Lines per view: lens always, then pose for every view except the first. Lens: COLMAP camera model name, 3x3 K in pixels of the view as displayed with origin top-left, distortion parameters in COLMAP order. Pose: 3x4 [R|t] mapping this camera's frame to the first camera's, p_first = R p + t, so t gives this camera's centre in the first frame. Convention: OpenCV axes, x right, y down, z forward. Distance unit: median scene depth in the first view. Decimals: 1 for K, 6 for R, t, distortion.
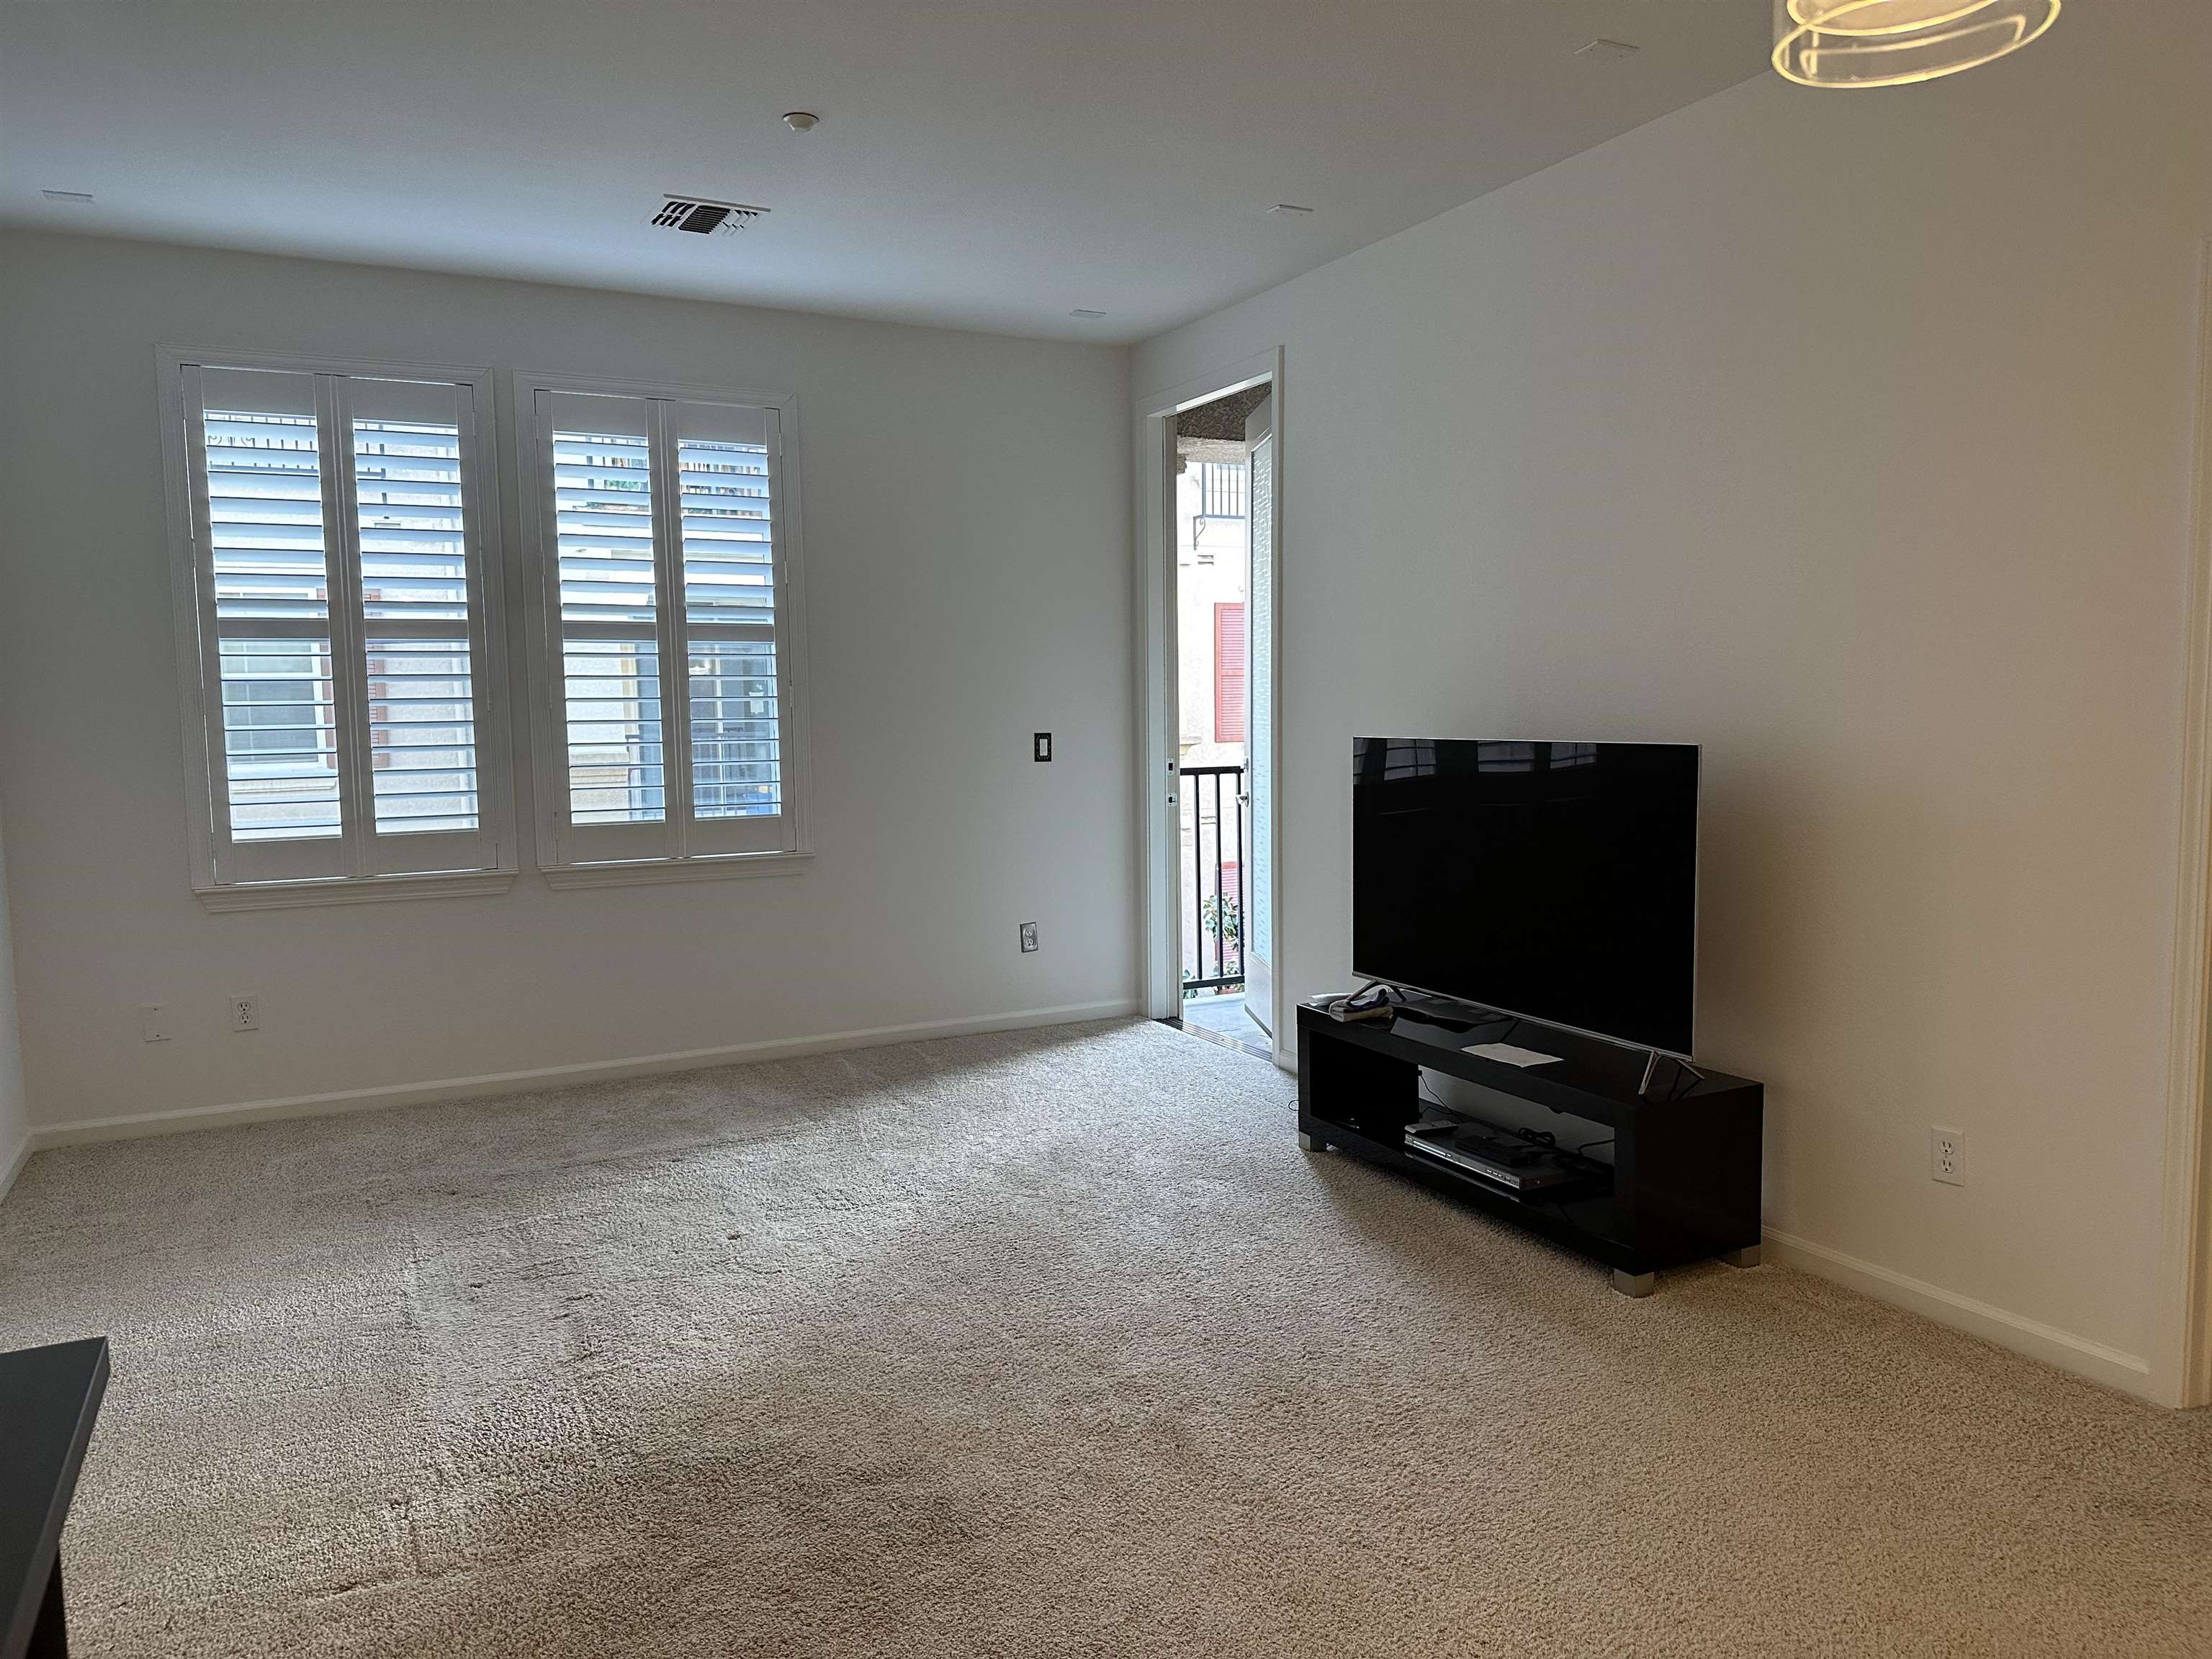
lens RADIAL K [[1551.2, 0, 1100.0], [0, 1551.2, 831.3], [0, 0, 1]] dist [0.170936, -0.309118]
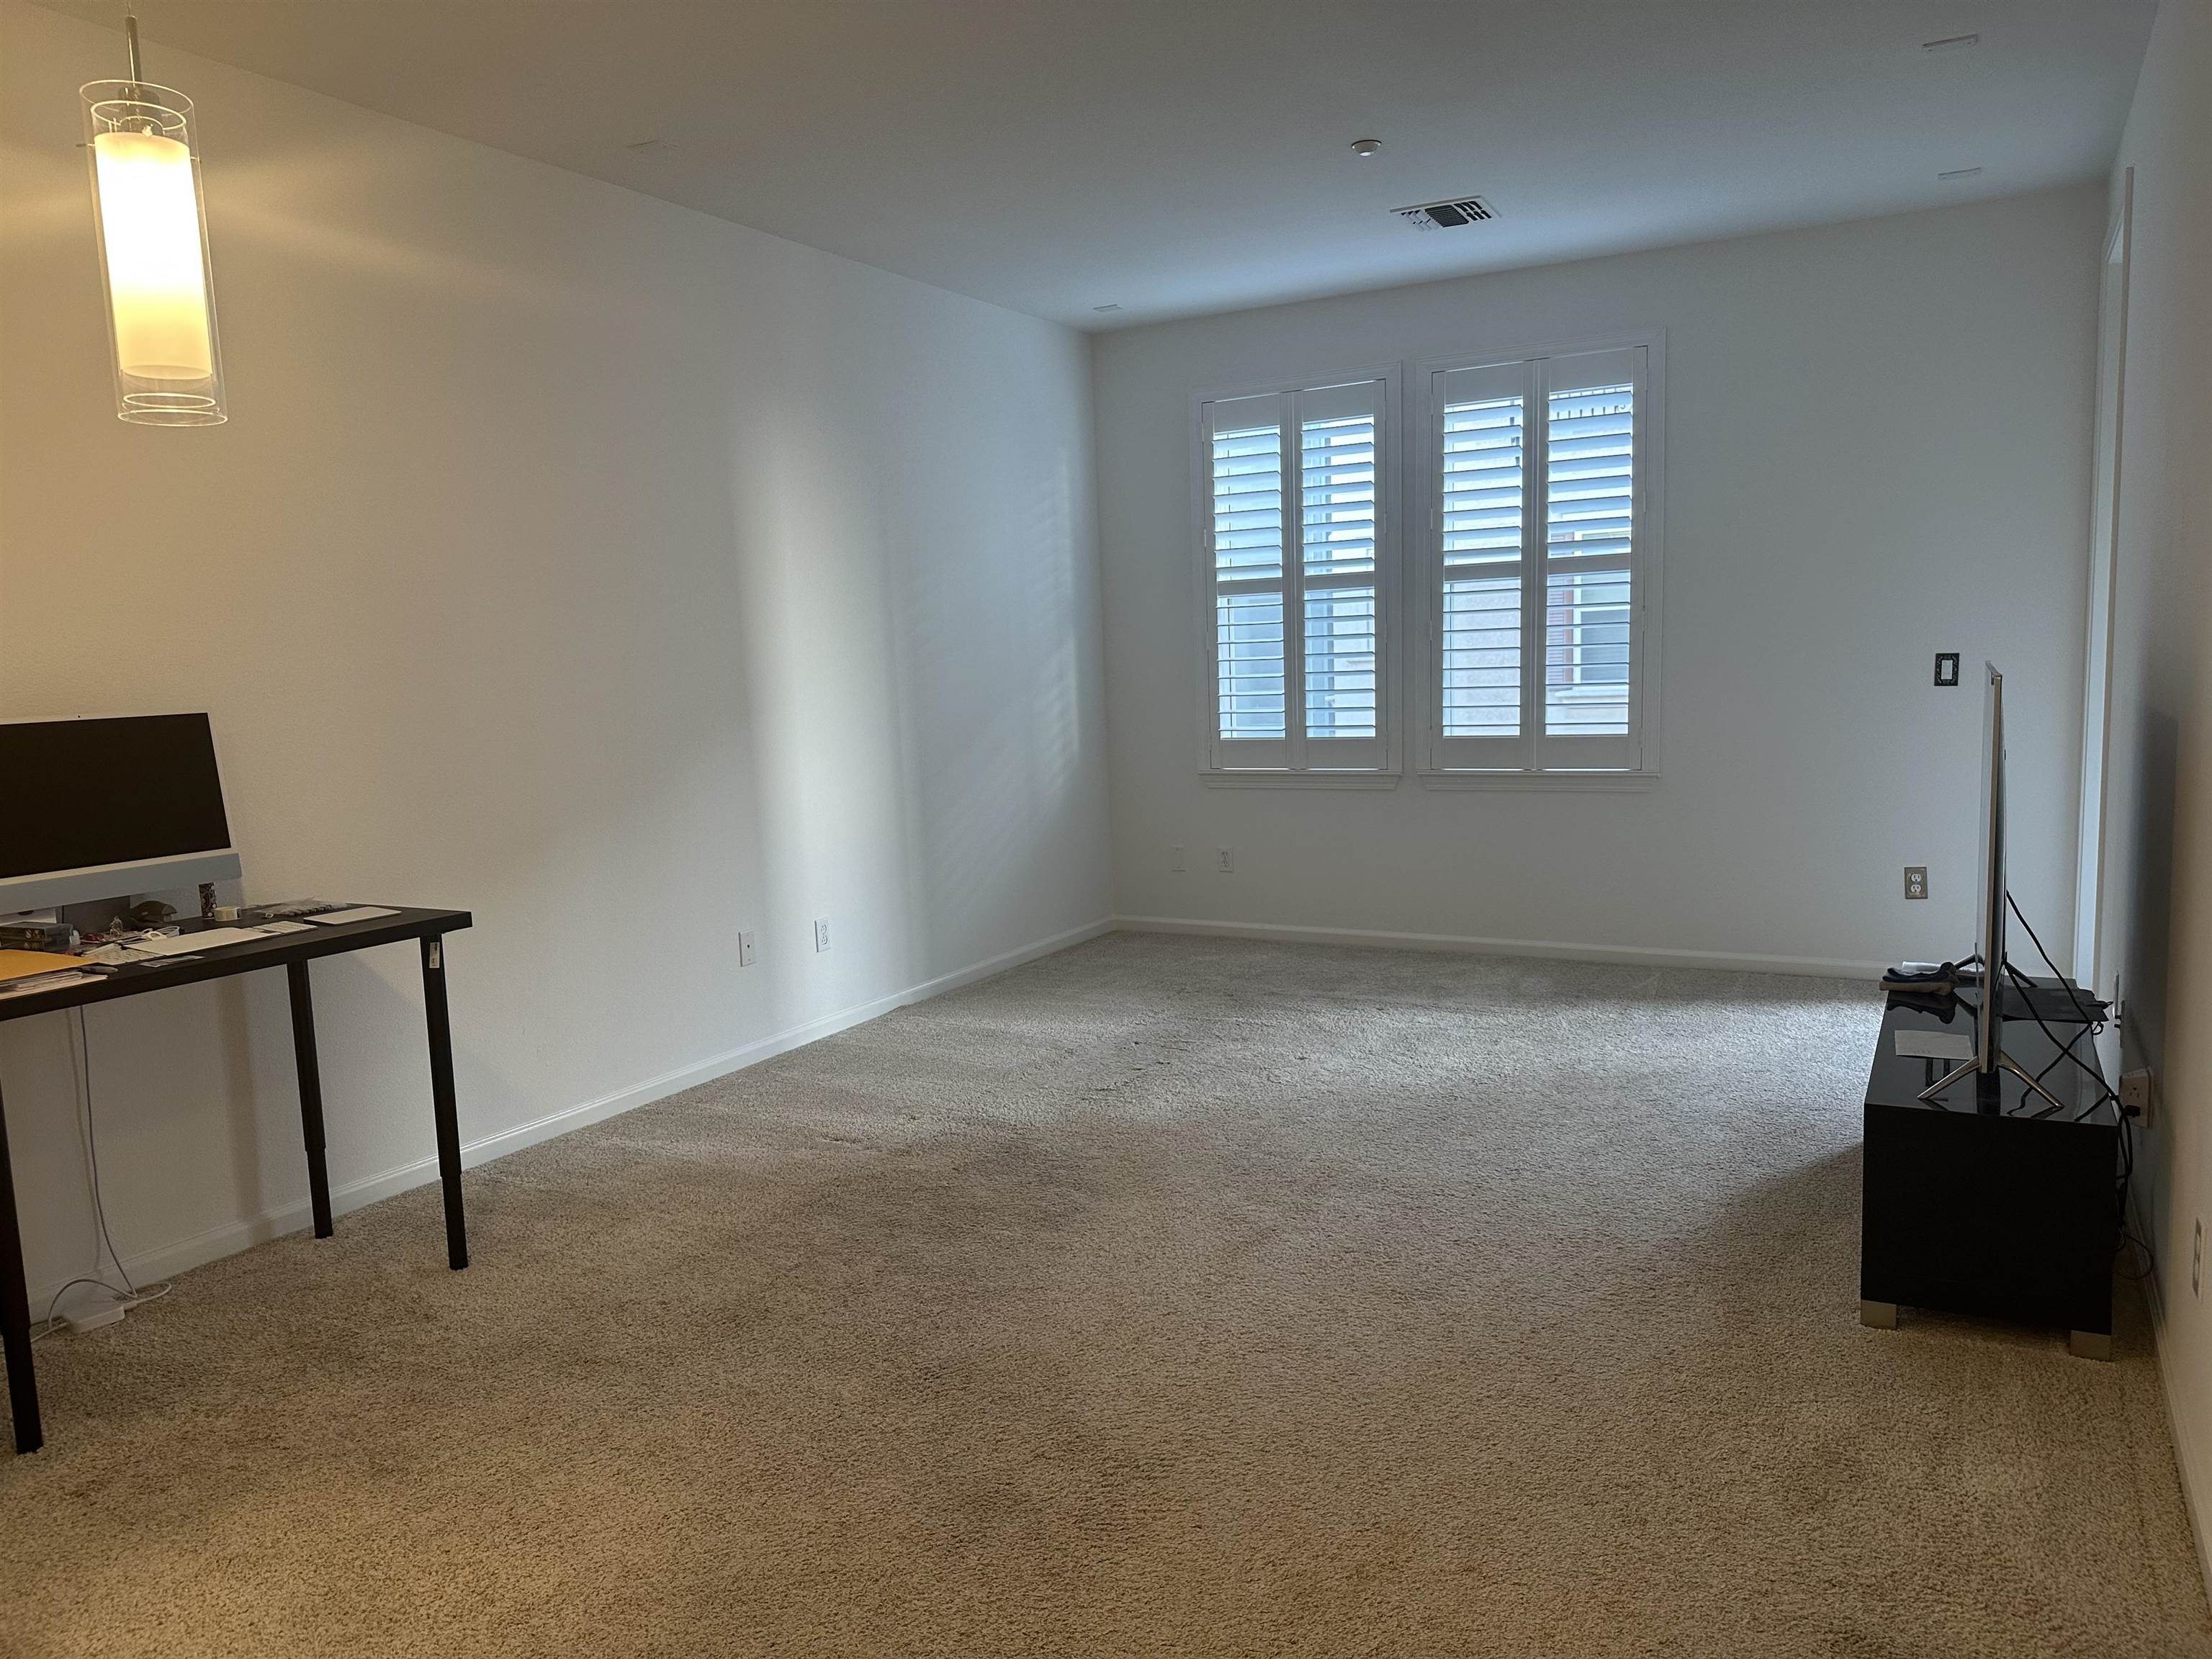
lens RADIAL K [[1551.2, 0, 1100.0], [0, 1551.2, 831.3], [0, 0, 1]] dist [0.170936, -0.309118]
pose [[0.551320, 0.088942, -0.829540, 0.536999], [-0.044549, 0.996021, 0.077184, -0.013108], [0.833104, -0.005598, 0.553088, 0.122678]]
